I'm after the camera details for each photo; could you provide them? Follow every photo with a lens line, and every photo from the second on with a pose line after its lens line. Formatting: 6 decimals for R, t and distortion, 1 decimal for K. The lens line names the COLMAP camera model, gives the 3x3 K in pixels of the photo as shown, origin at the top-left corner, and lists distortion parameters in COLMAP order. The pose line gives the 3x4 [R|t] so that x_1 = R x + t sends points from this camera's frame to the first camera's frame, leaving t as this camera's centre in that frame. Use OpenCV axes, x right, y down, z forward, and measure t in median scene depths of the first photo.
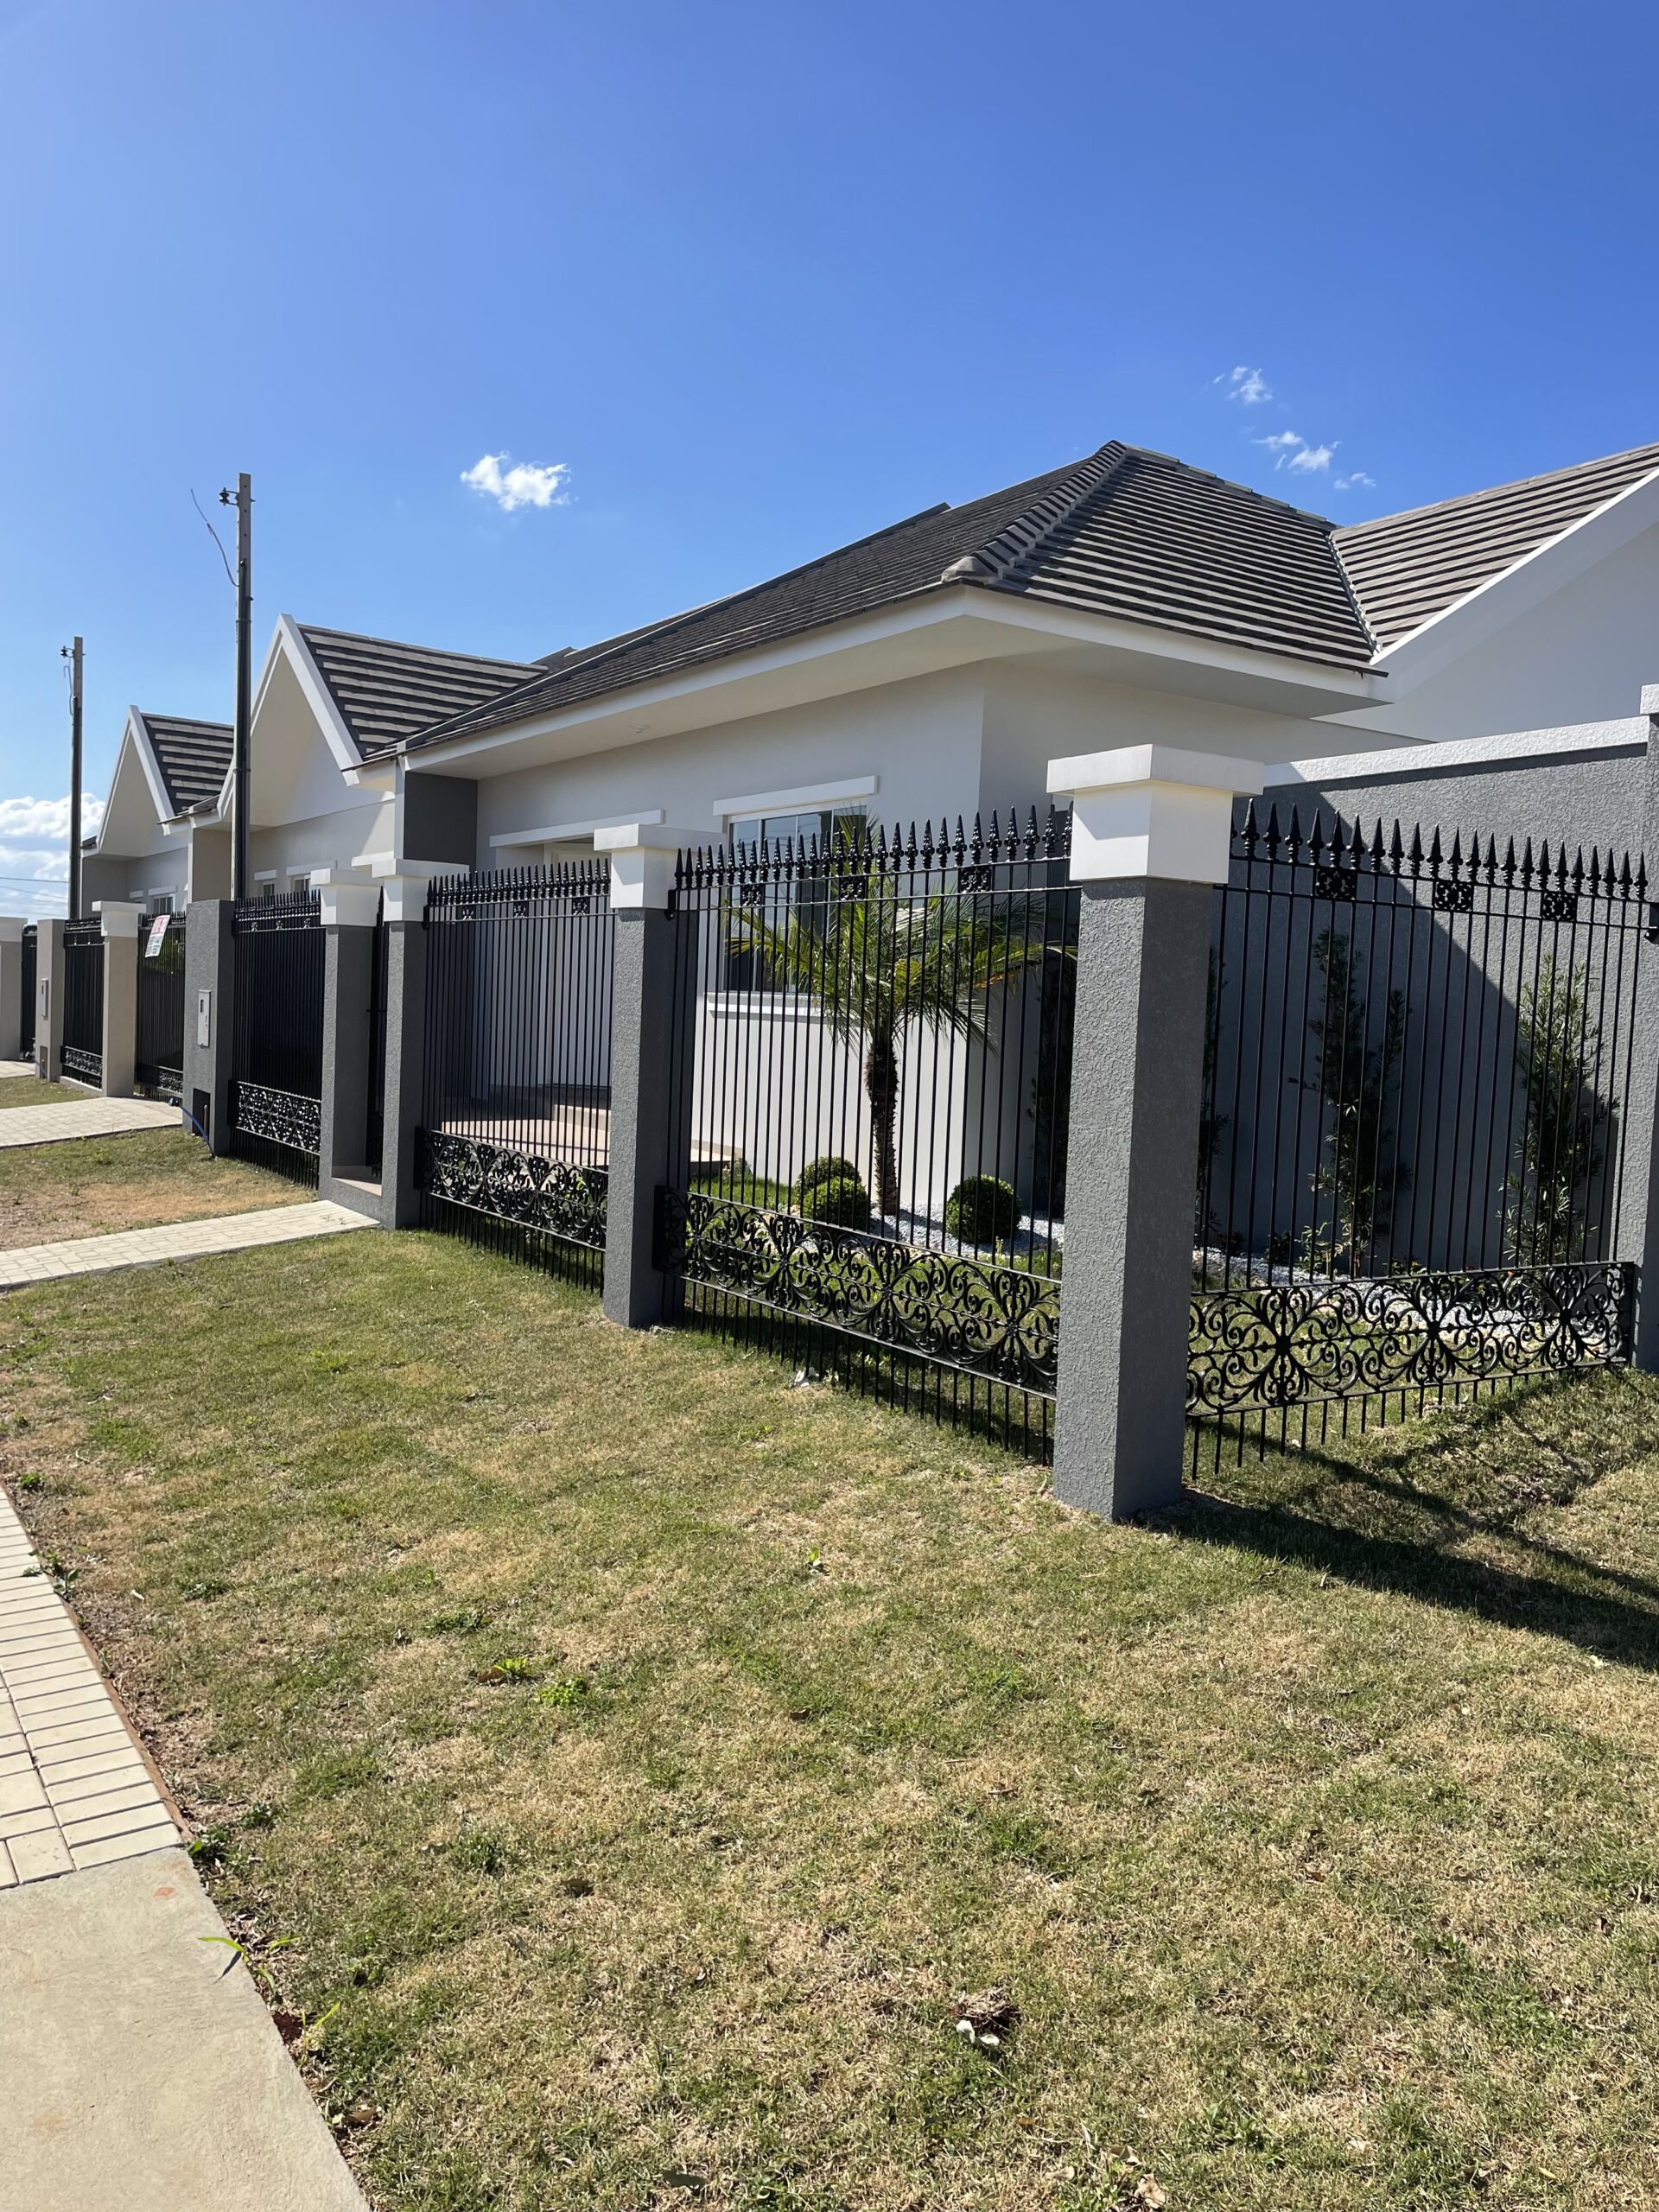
lens RADIAL K [[1610.9, 0, 874.6], [0, 1610.9, 1092.8], [0, 0, 1]] dist [0.070858, -0.071856]
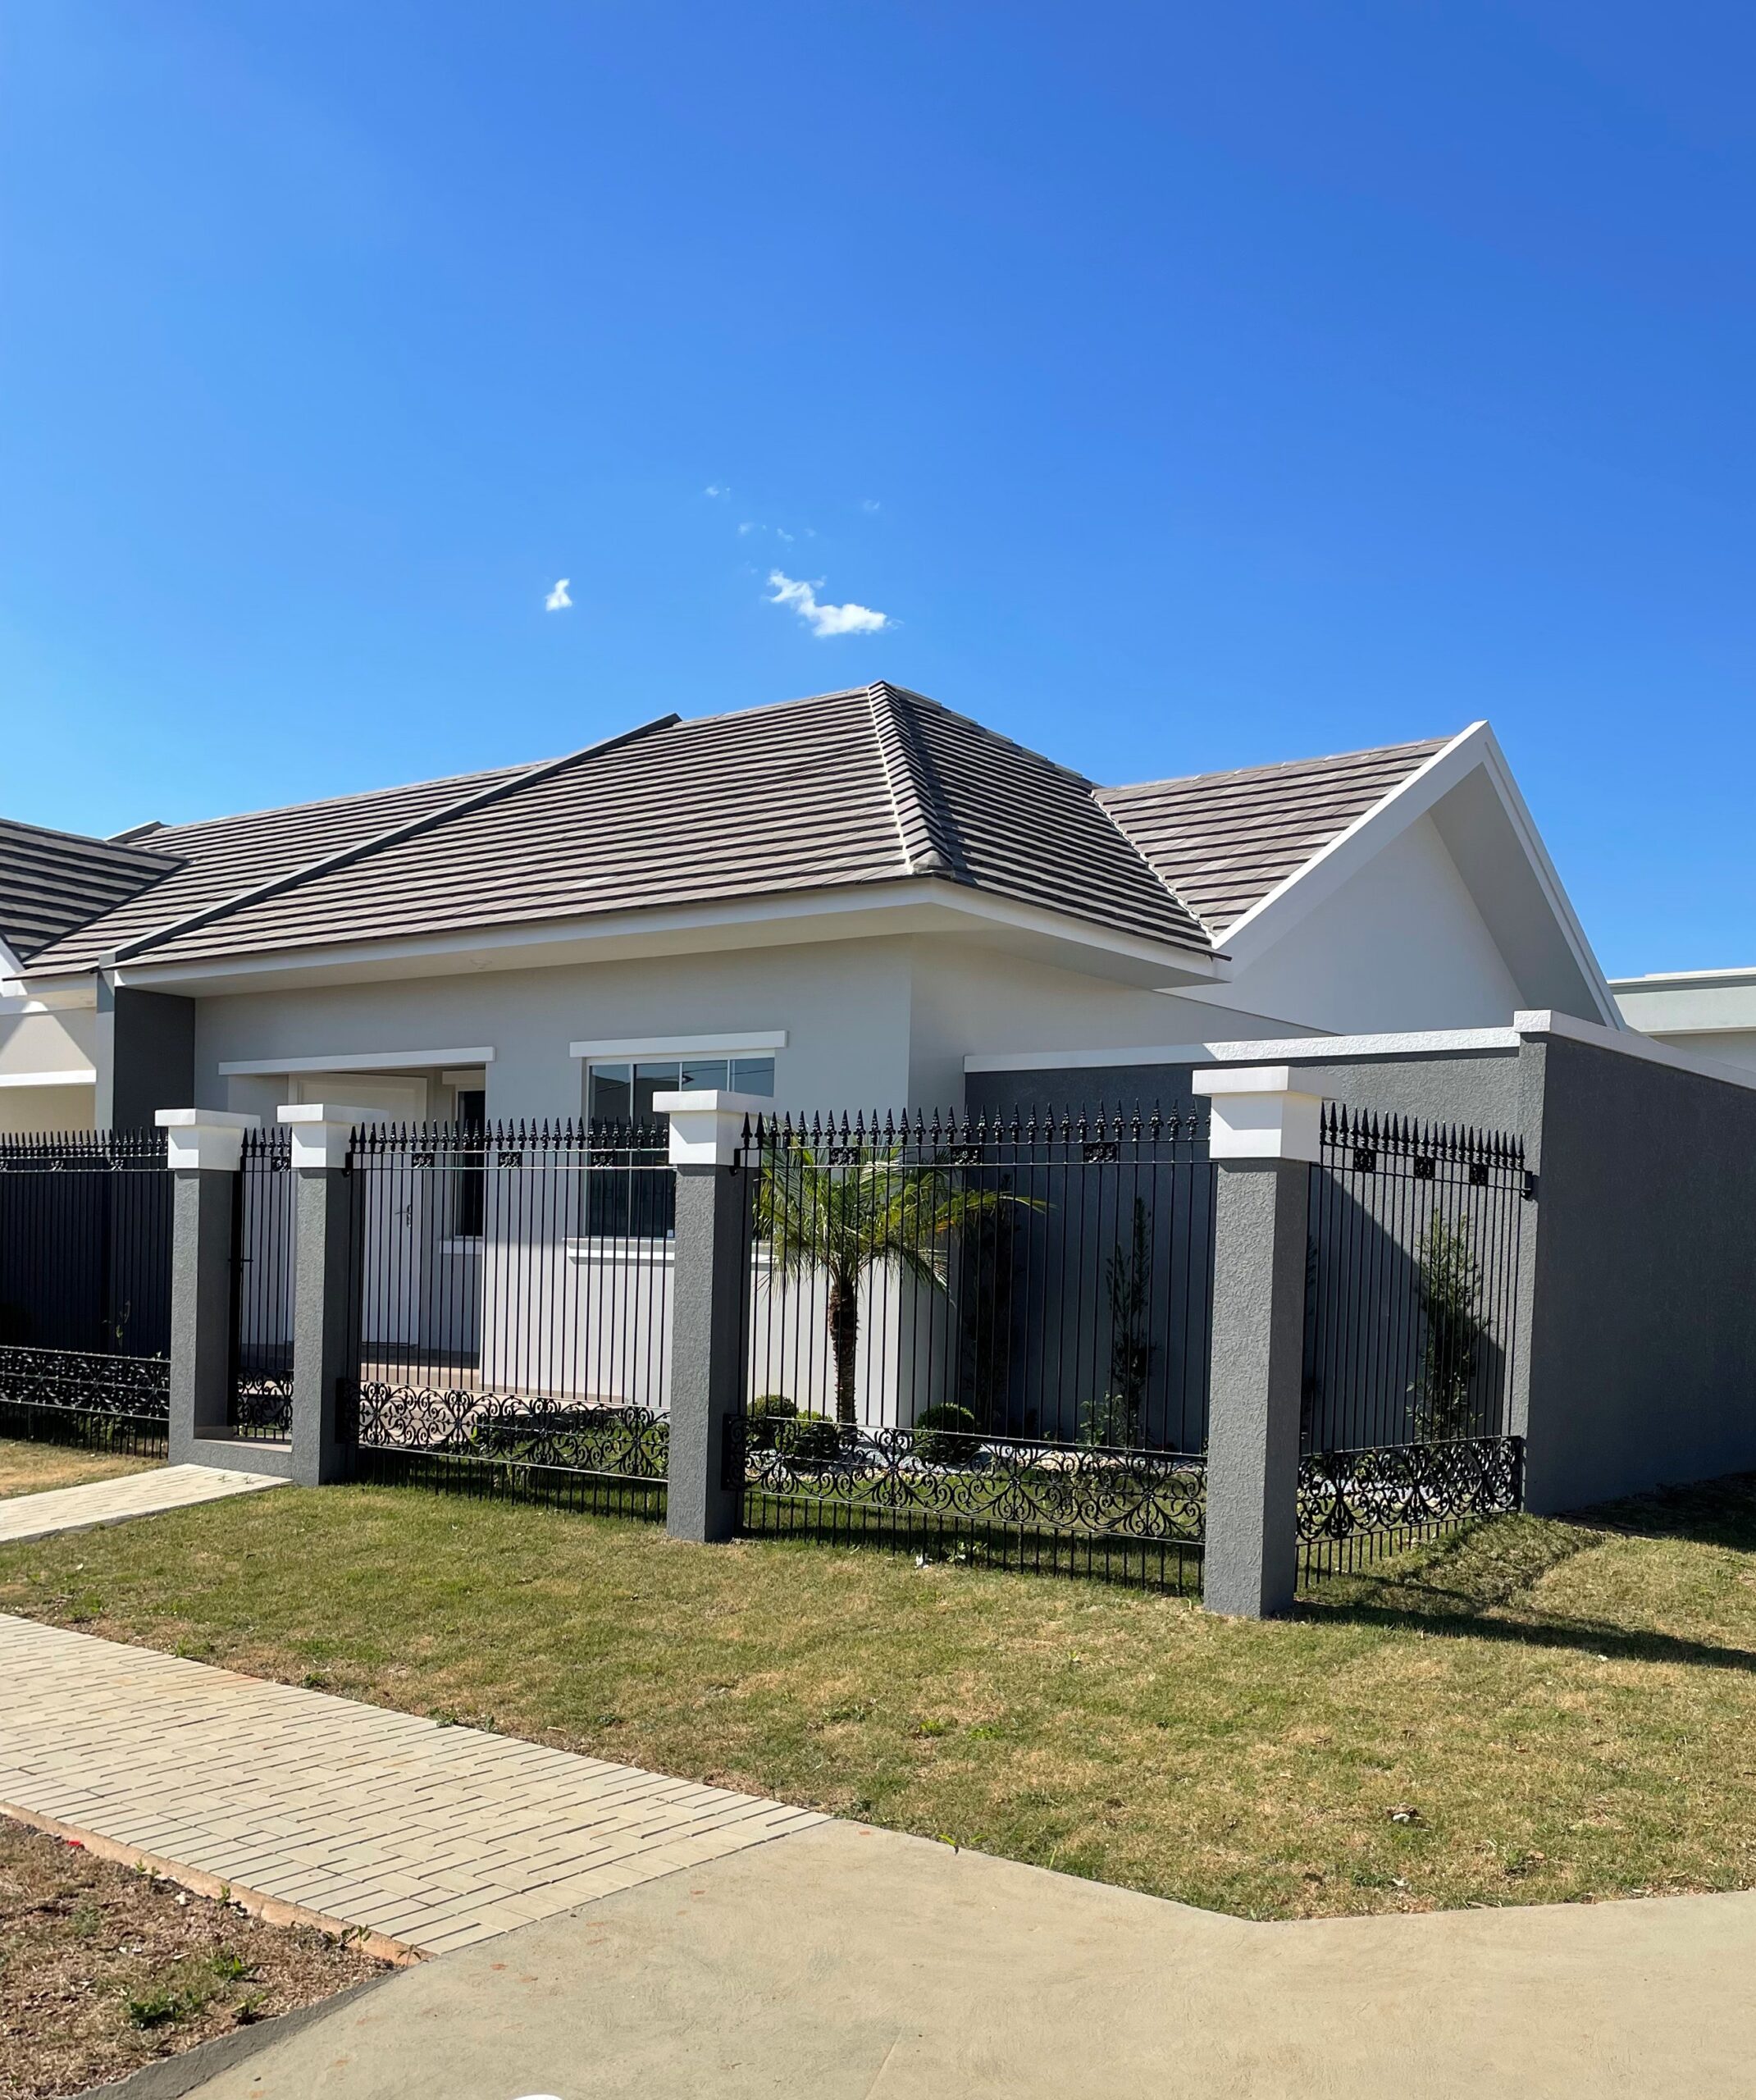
lens RADIAL K [[1971.1, 0, 997.2], [0, 1971.1, 1329.5], [0, 0, 1]] dist [0.062234, 0.000000]
pose [[0.946502, -0.020630, 0.322037, -0.408210], [0.024837, 0.999651, -0.008959, 0.016903], [-0.321740, 0.016479, 0.946685, -0.361347]]
